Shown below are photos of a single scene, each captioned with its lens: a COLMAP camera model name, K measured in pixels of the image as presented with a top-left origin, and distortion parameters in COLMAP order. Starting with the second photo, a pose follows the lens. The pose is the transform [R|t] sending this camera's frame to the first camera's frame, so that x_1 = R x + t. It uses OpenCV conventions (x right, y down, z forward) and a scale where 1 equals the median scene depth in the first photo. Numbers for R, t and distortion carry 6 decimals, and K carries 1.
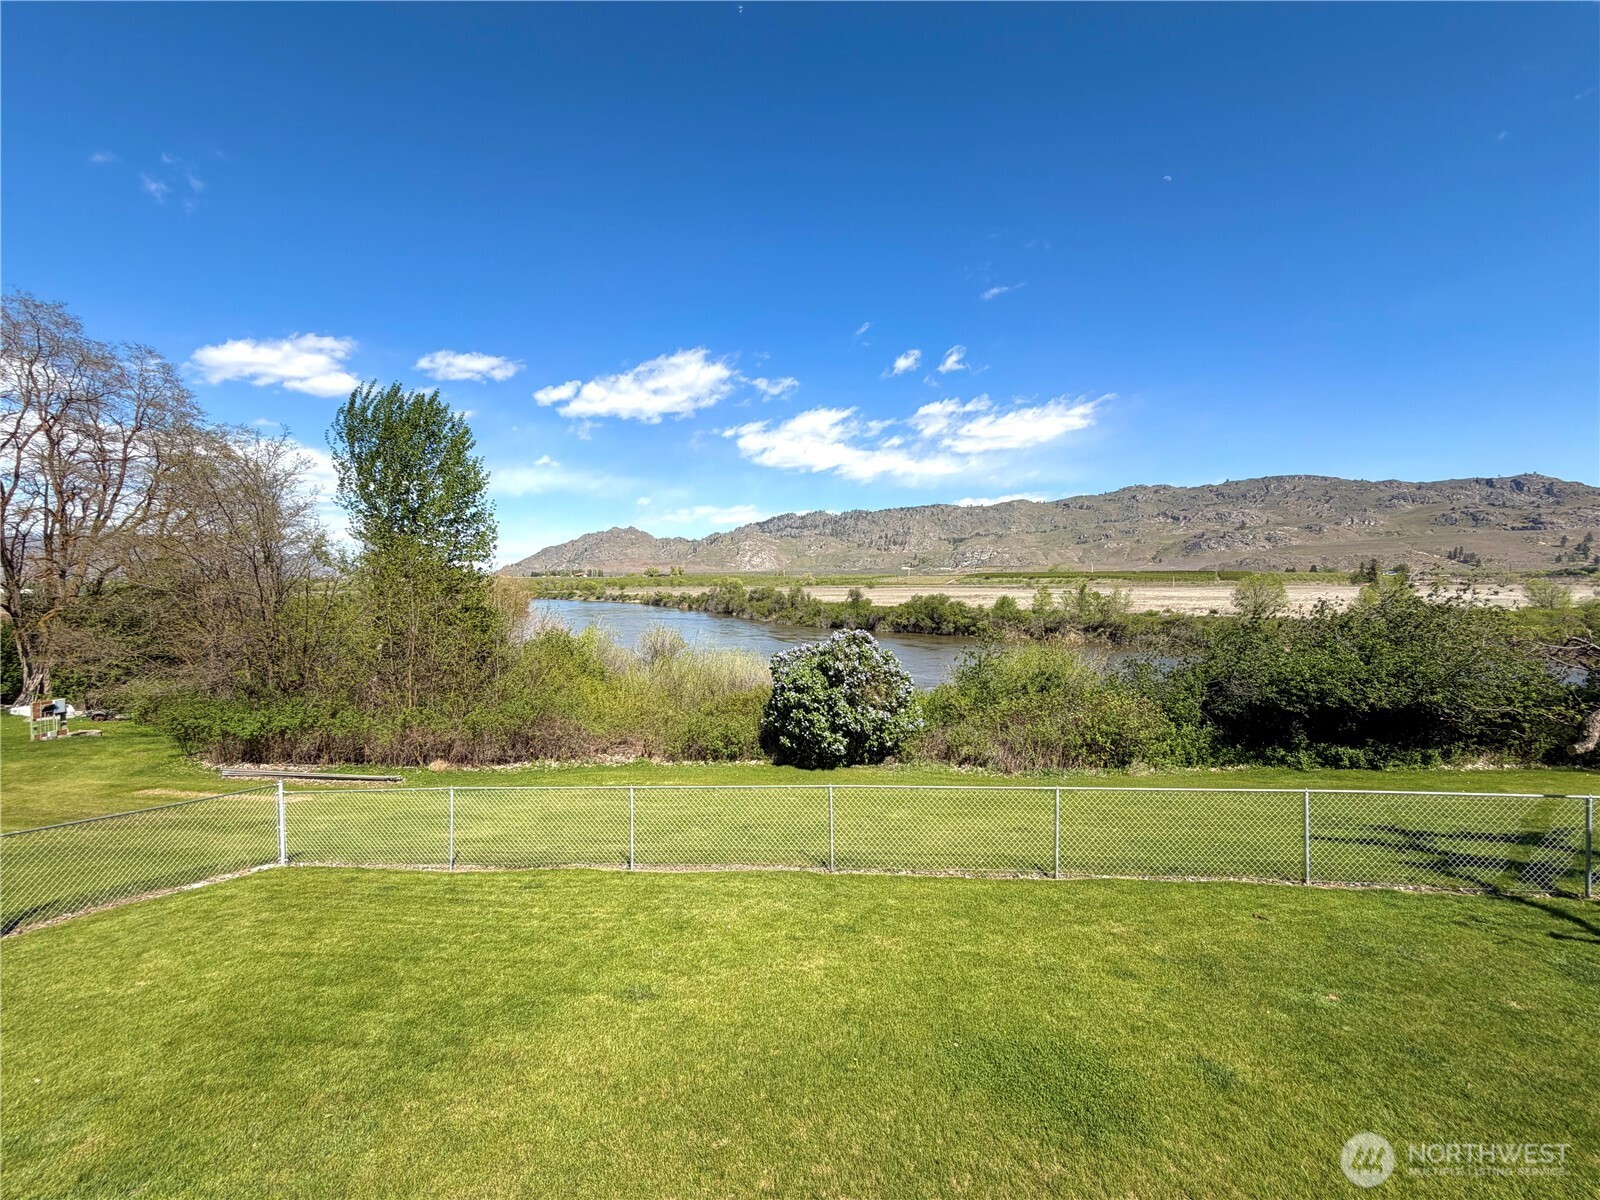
lens RADIAL K [[639.3, 0, 797.8], [0, 639.3, 602.3], [0, 0, 1]] dist [-0.000058, 0.000139]
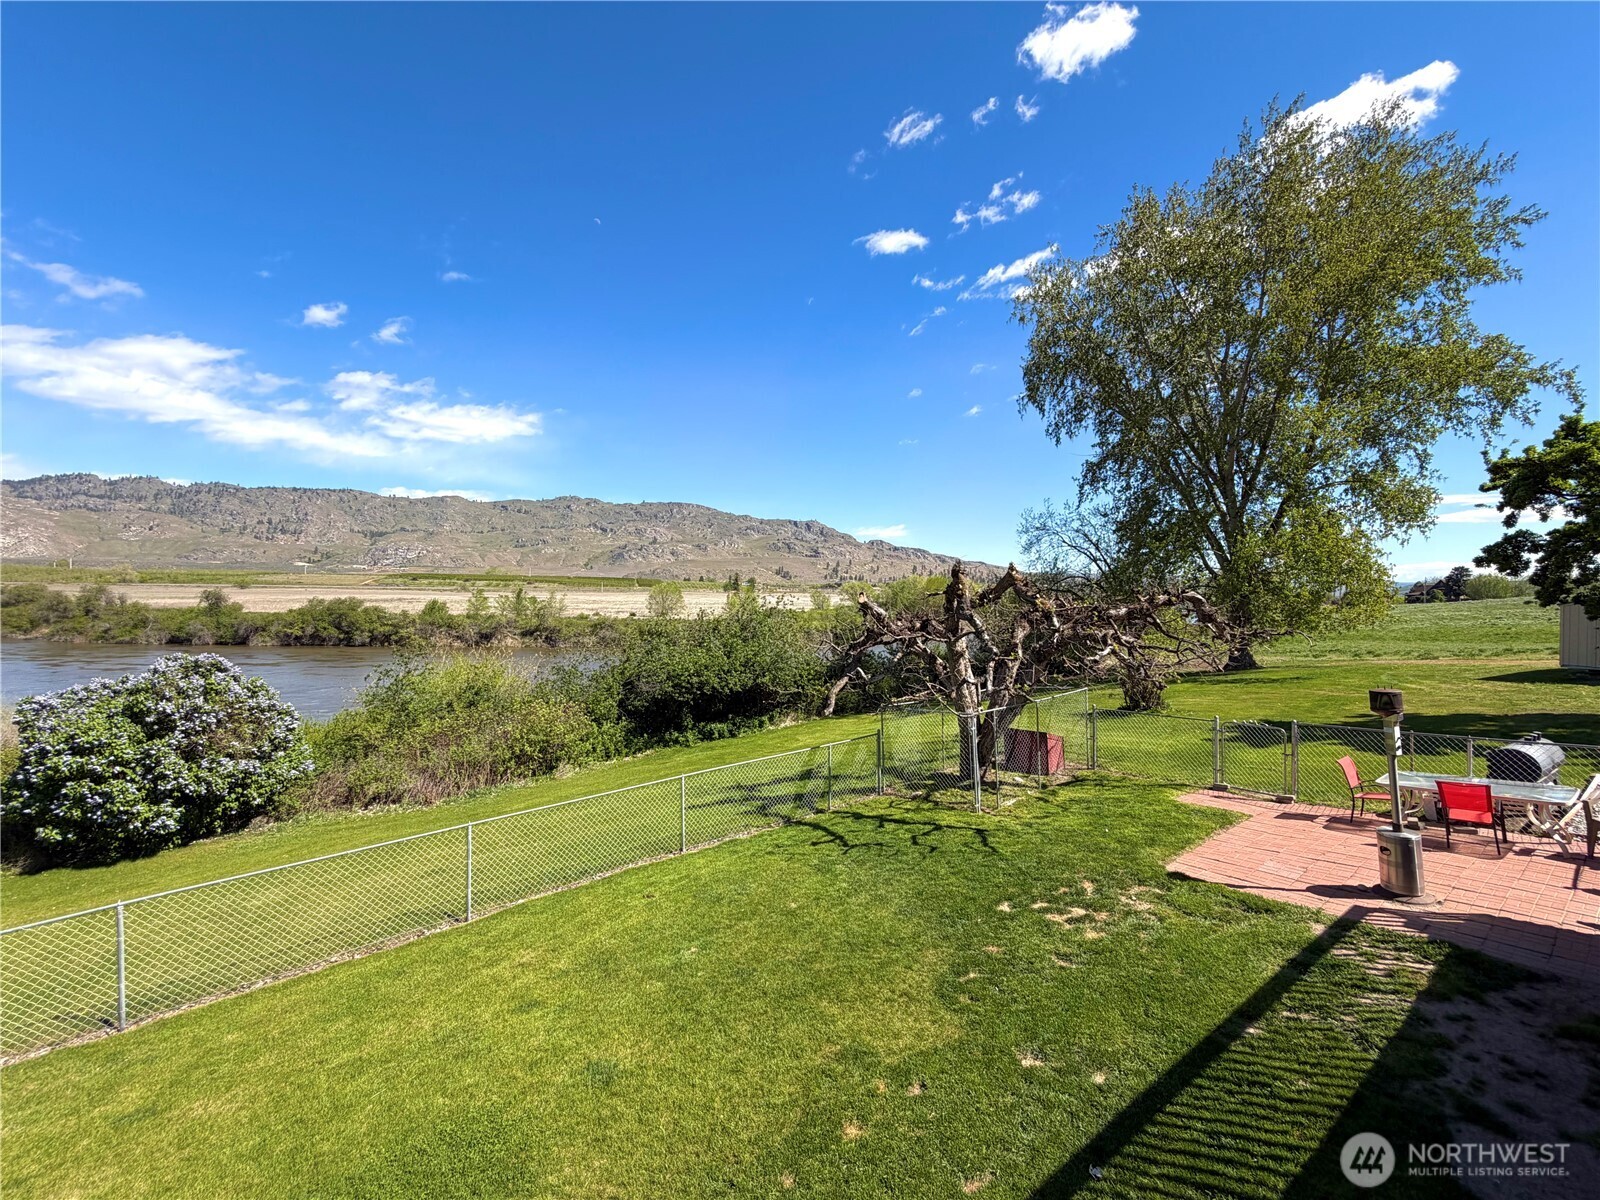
lens RADIAL K [[639.3, 0, 797.8], [0, 639.3, 602.3], [0, 0, 1]] dist [-0.000058, 0.000139]
pose [[0.676471, 0.000712, 0.736469, 0.015547], [0.003103, 0.999988, -0.003817, -0.011717], [-0.736463, 0.004867, 0.676460, 0.003009]]
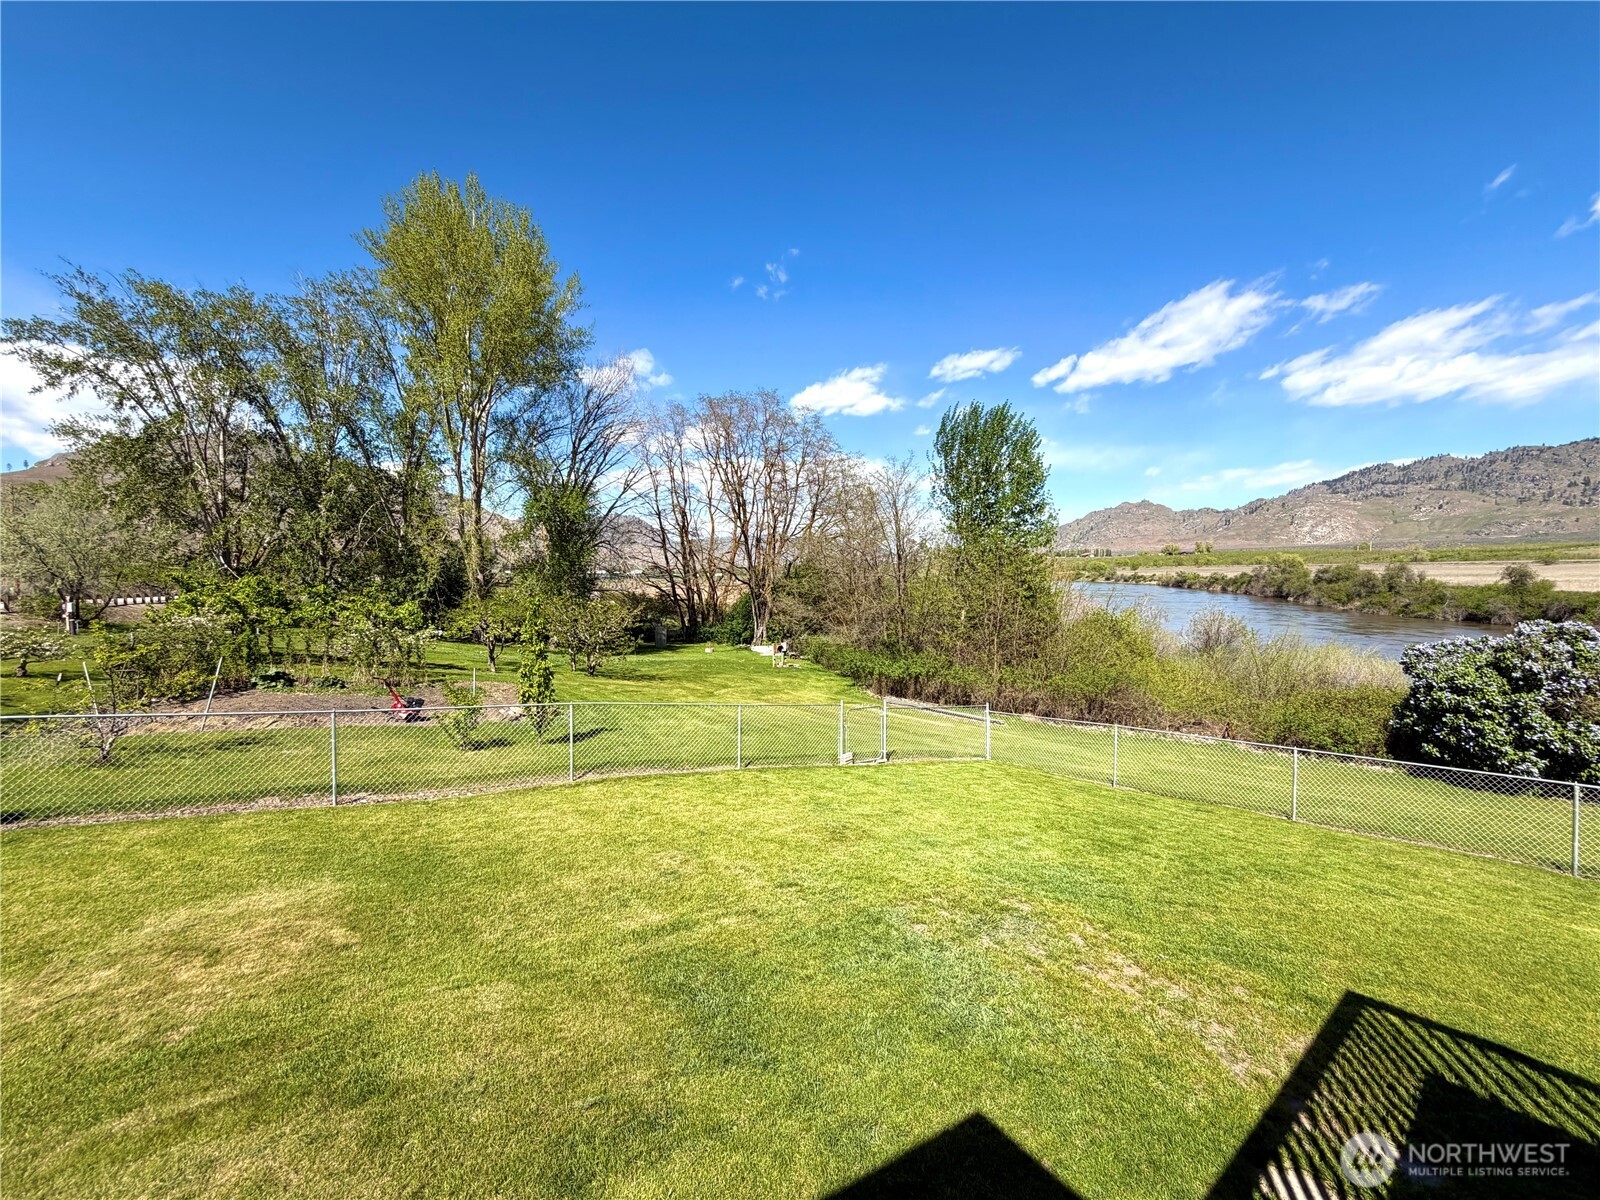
lens RADIAL K [[639.3, 0, 797.8], [0, 639.3, 602.3], [0, 0, 1]] dist [-0.000058, 0.000139]
pose [[0.732577, 0.025356, -0.680211, -0.060803], [-0.005062, 0.999481, 0.031806, 0.000637], [0.680665, -0.019857, 0.732326, -0.174353]]
